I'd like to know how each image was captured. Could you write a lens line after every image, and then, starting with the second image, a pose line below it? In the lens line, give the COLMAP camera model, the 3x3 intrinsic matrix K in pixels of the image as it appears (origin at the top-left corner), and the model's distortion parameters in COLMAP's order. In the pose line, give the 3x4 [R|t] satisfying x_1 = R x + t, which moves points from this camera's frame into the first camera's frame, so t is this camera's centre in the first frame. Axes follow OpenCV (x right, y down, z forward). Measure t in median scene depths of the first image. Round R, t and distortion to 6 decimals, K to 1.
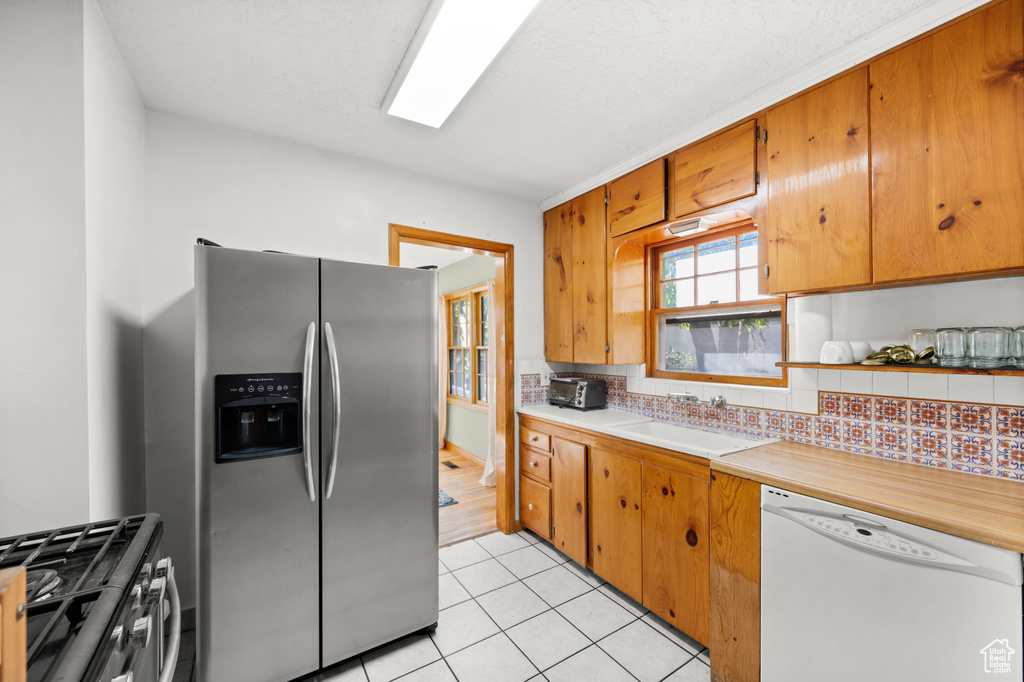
lens RADIAL K [[406.3, 0, 509.5], [0, 406.3, 343.9], [0, 0, 1]] dist [0.000715, 0.000044]
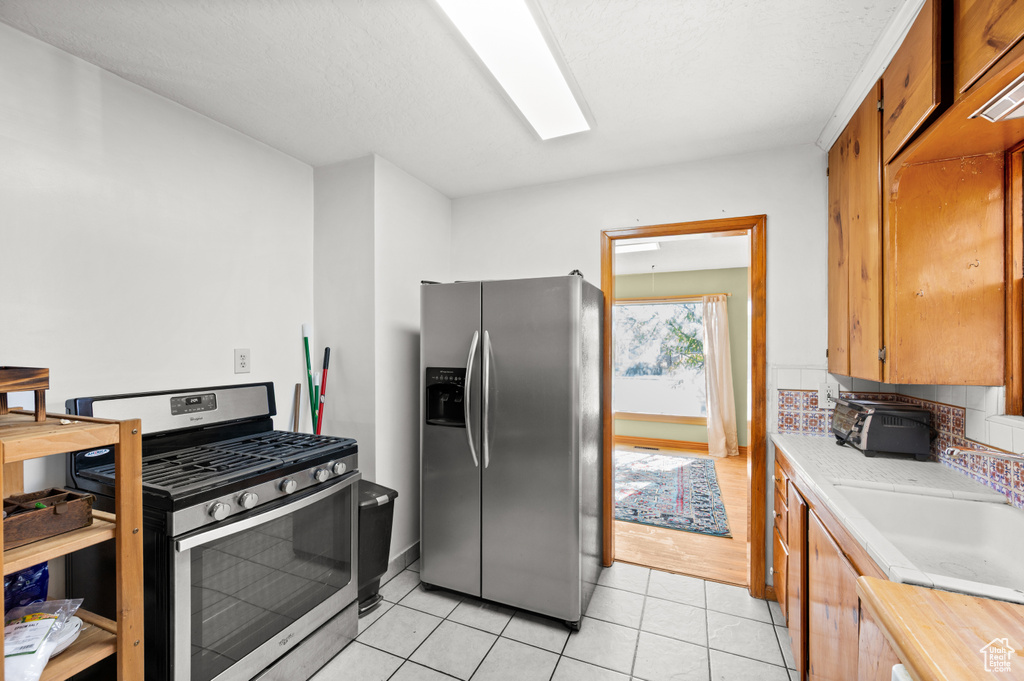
lens RADIAL K [[407.5, 0, 514.7], [0, 407.5, 344.9], [0, 0, 1]] dist [-0.003075, -0.000075]
pose [[0.562384, -0.002303, -0.826873, 0.394783], [0.000960, 0.999997, -0.002132, -0.002659], [0.826876, 0.000406, 0.562385, 0.211099]]
